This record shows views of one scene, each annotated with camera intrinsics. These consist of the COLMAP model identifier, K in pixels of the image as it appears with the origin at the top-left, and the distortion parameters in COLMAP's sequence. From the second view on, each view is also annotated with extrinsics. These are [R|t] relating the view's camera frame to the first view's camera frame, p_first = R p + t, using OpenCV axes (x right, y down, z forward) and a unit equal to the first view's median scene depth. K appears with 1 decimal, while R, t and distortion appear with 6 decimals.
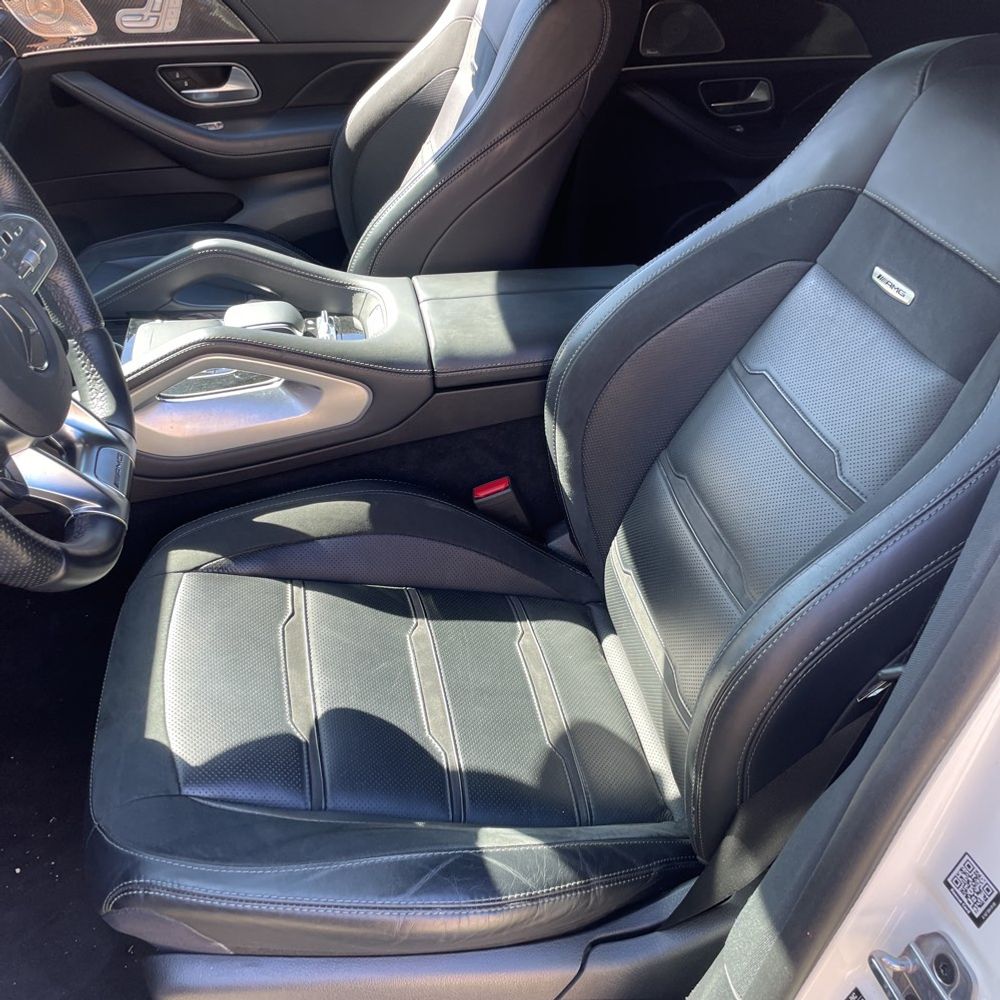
lens RADIAL K [[1001.8, 0, 517.2], [0, 1001.8, 512.6], [0, 0, 1]] dist [0.085362, -0.120606]
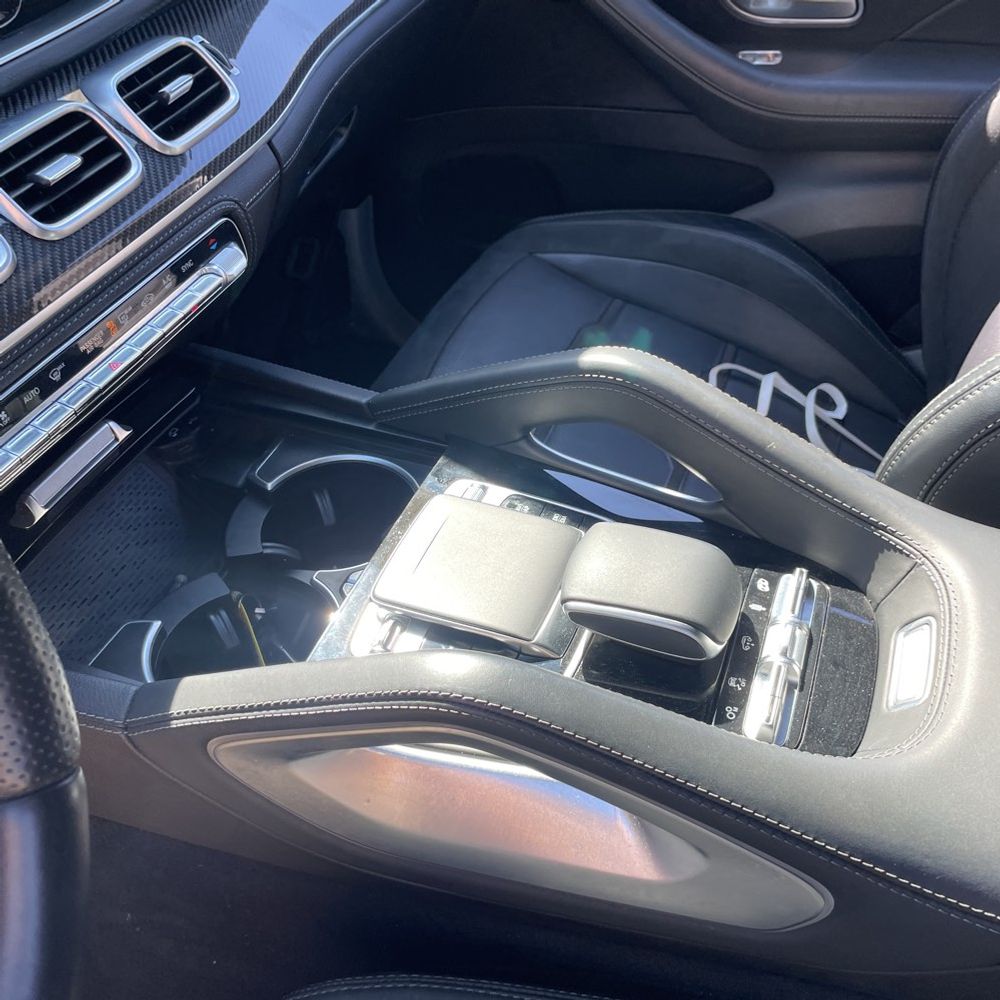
lens RADIAL K [[1001.8, 0, 517.2], [0, 1001.8, 512.6], [0, 0, 1]] dist [0.085362, -0.120606]
pose [[0.849695, 0.324199, -0.415829, -0.113646], [-0.280173, 0.945696, 0.164808, -0.242163], [0.446678, -0.023532, 0.894385, 0.512621]]
